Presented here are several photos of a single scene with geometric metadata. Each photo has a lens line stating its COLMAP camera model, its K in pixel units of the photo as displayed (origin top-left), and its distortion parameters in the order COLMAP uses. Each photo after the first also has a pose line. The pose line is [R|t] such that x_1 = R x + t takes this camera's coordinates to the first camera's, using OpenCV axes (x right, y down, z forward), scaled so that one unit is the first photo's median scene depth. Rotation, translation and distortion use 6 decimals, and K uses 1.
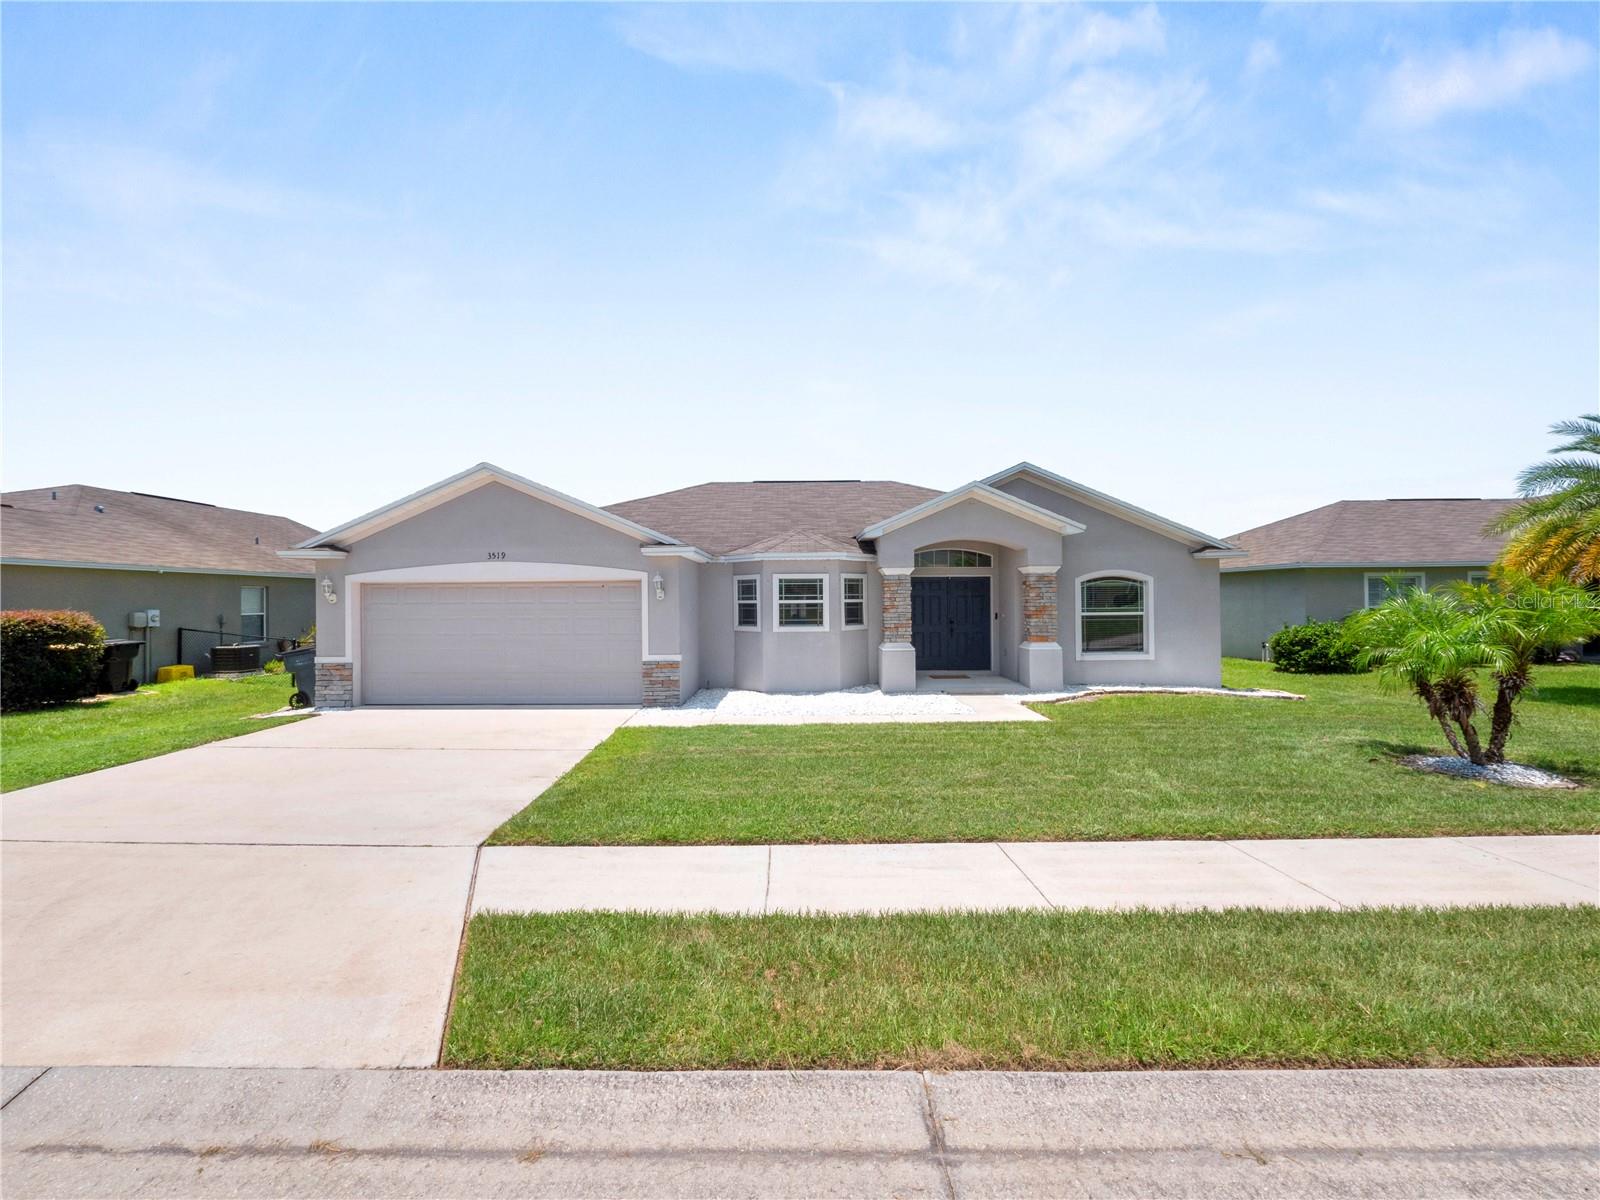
lens RADIAL K [[661.1, 0, 800.7], [0, 661.1, 607.9], [0, 0, 1]] dist [-0.000698, 0.000223]
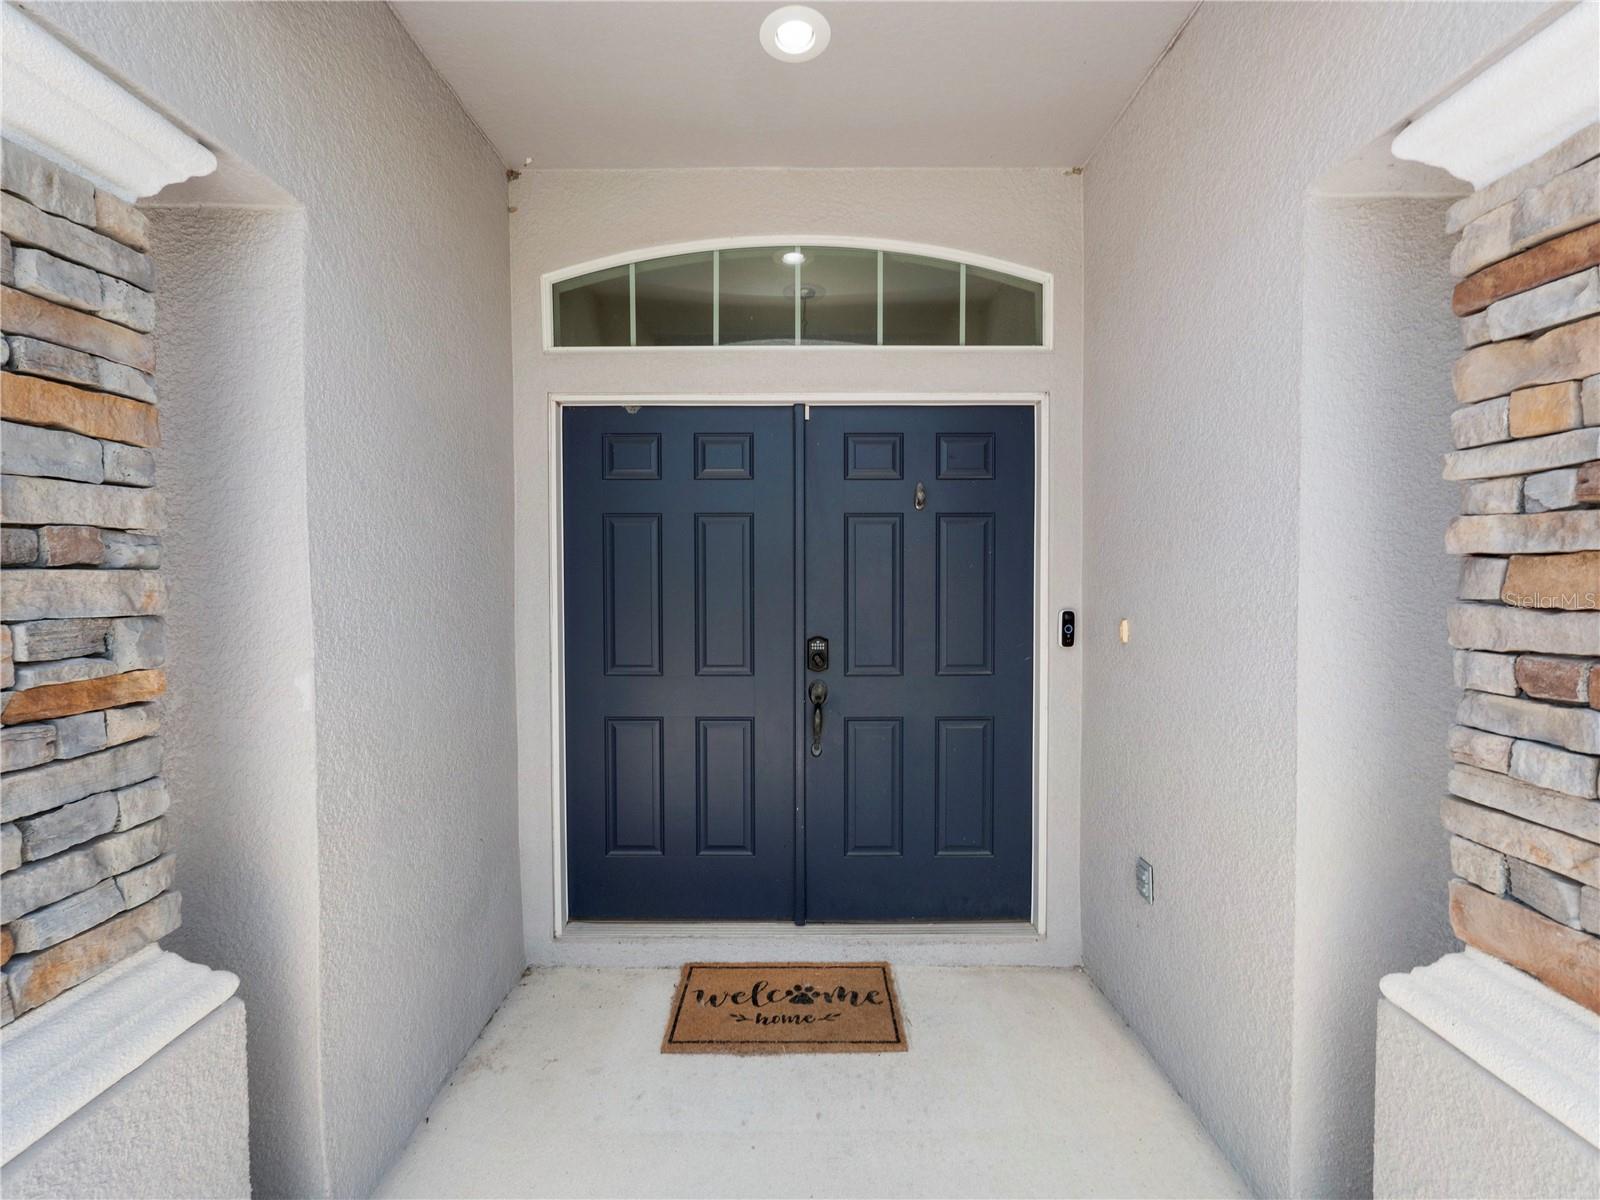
lens RADIAL K [[661.1, 0, 801.1], [0, 661.1, 595.8], [0, 0, 1]] dist [-0.000698, 0.000223]
pose [[0.999963, 0.002401, 0.008262, 0.253732], [-0.002538, 0.999858, 0.016668, 0.001306], [-0.008220, -0.016688, 0.999827, 0.936605]]
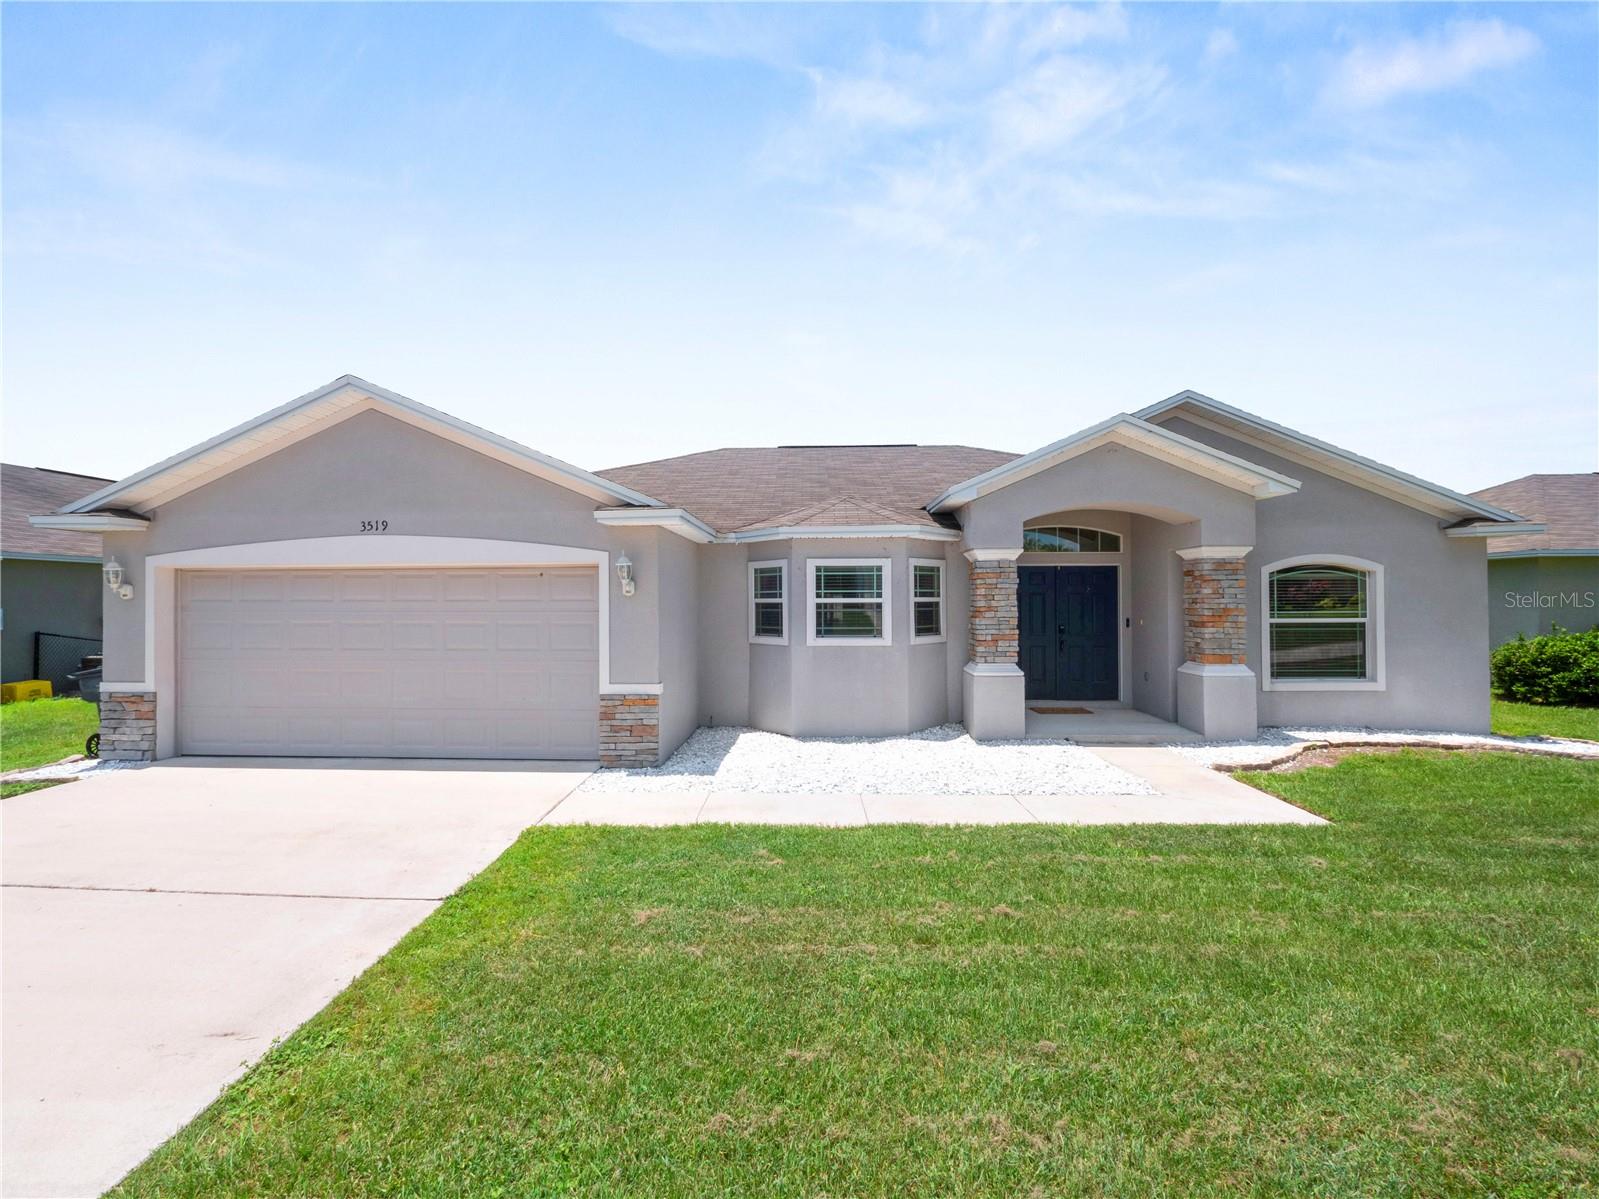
lens RADIAL K [[660.7, 0, 800.4], [0, 660.7, 602.9], [0, 0, 1]] dist [-0.000698, 0.000223]
pose [[0.999113, 0.003945, -0.041923, -0.020382], [-0.004306, 0.999954, -0.008543, -0.001077], [0.041887, 0.008716, 0.999084, 0.334103]]
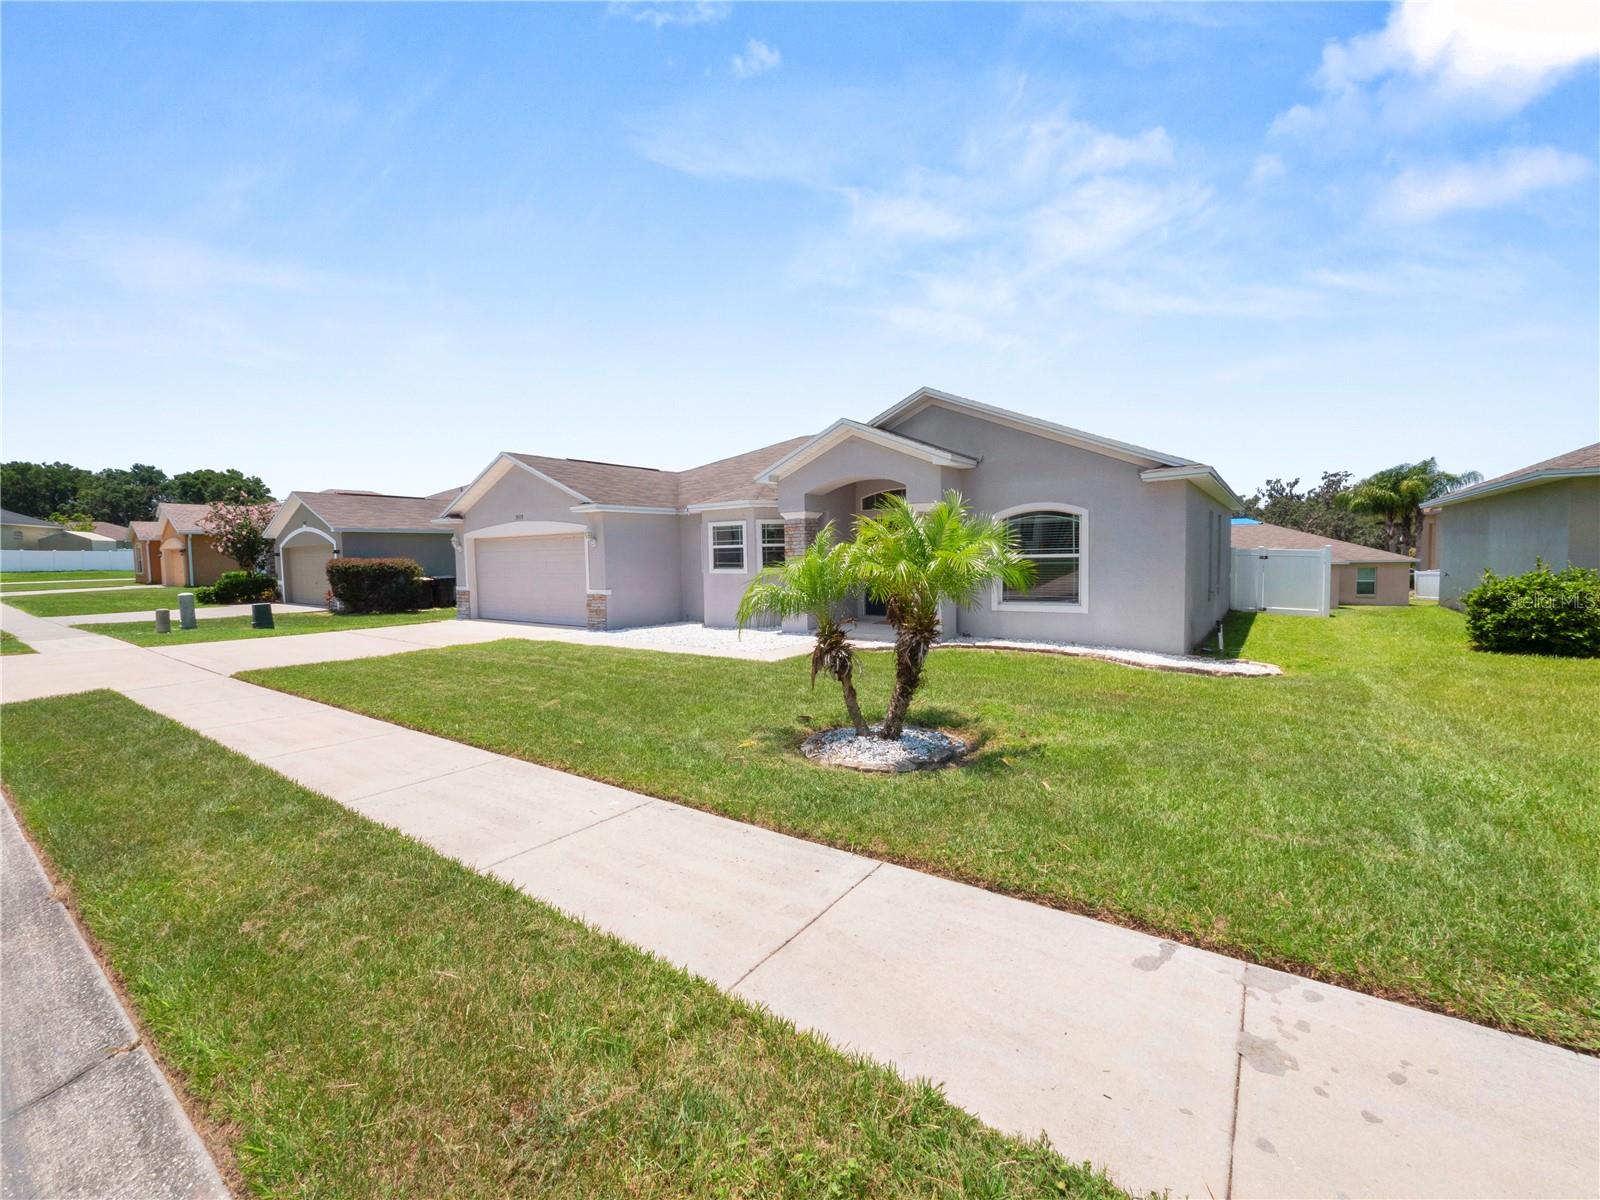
lens RADIAL K [[661.1, 0, 804.6], [0, 661.1, 598.6], [0, 0, 1]] dist [-0.000698, 0.000223]
pose [[0.820207, 0.031594, -0.571194, 0.745962], [0.007329, 0.997812, 0.065715, 0.005770], [0.572020, -0.058086, 0.818180, 0.158626]]
